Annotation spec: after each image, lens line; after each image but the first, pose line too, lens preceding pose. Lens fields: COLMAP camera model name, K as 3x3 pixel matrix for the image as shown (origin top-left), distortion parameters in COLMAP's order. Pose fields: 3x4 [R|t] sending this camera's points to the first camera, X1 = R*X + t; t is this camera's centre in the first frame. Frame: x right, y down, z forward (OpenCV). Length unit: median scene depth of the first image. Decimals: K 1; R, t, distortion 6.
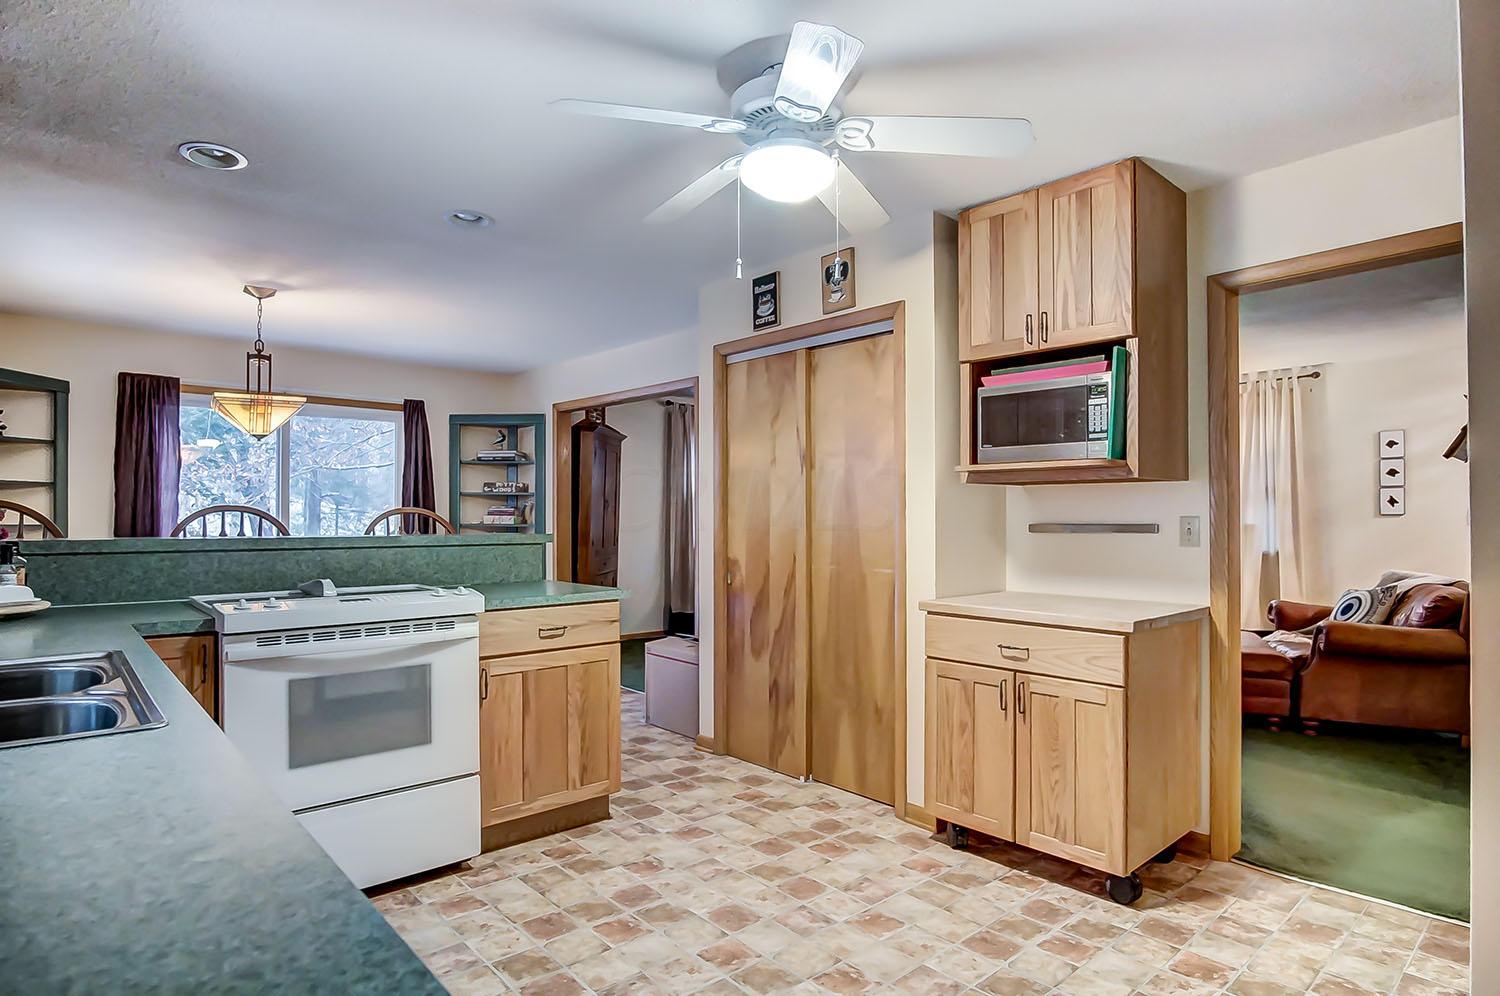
lens RADIAL K [[817.9, 0, 757.6], [0, 817.9, 502.0], [0, 0, 1]] dist [0.004739, 0.001069]
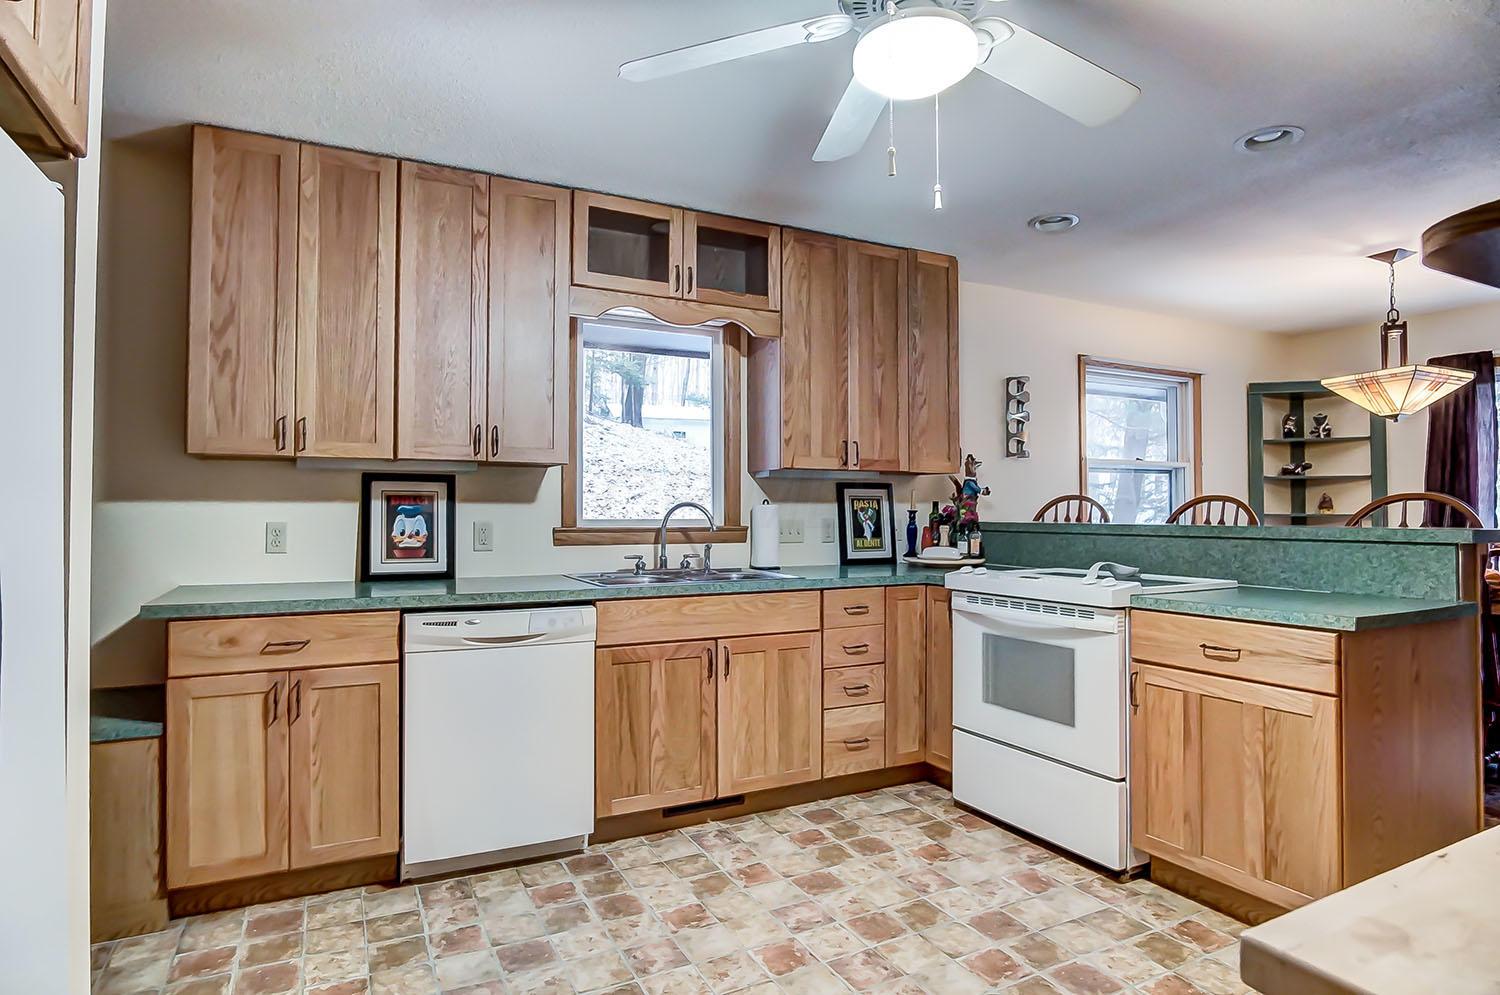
lens RADIAL K [[817.9, 0, 751.0], [0, 817.9, 510.3], [0, 0, 1]] dist [0.004739, 0.001069]
pose [[-0.247294, -0.004747, -0.968929, 0.756428], [0.017298, 0.999807, -0.009313, 0.028649], [0.968786, -0.019063, -0.247165, 0.887629]]
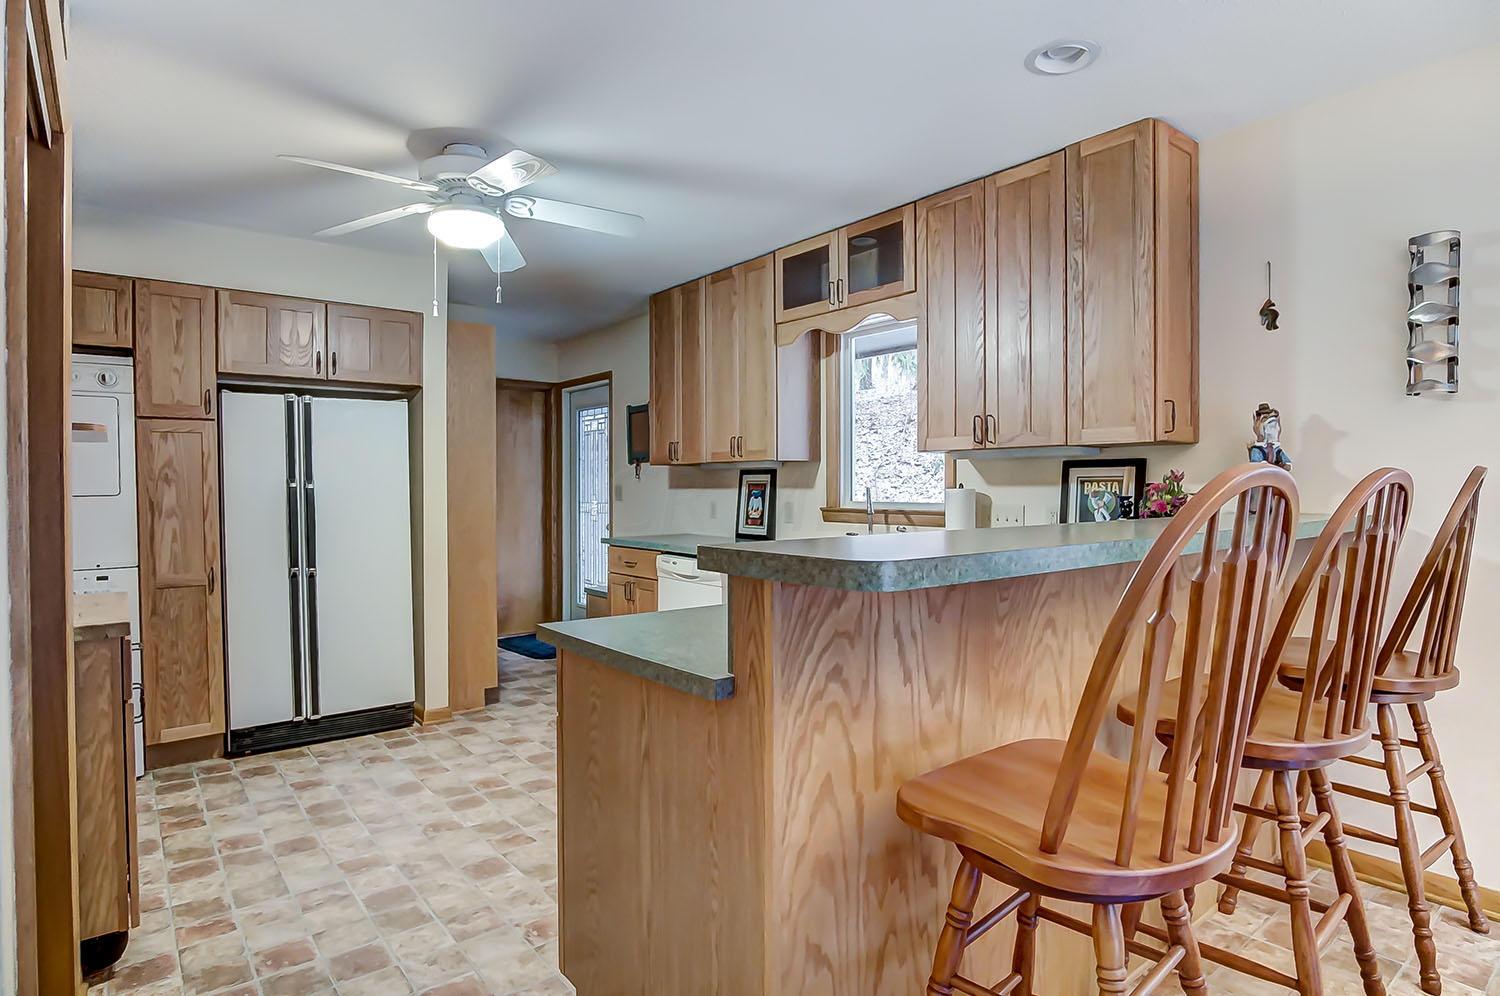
lens RADIAL K [[817.9, 0, 712.1], [0, 817.9, 492.7], [0, 0, 1]] dist [0.004739, 0.001069]
pose [[-0.994147, -0.001010, 0.108027, -0.510099], [-0.001717, 0.999978, -0.006450, 0.018170], [-0.108018, -0.006598, -0.994127, 1.722181]]
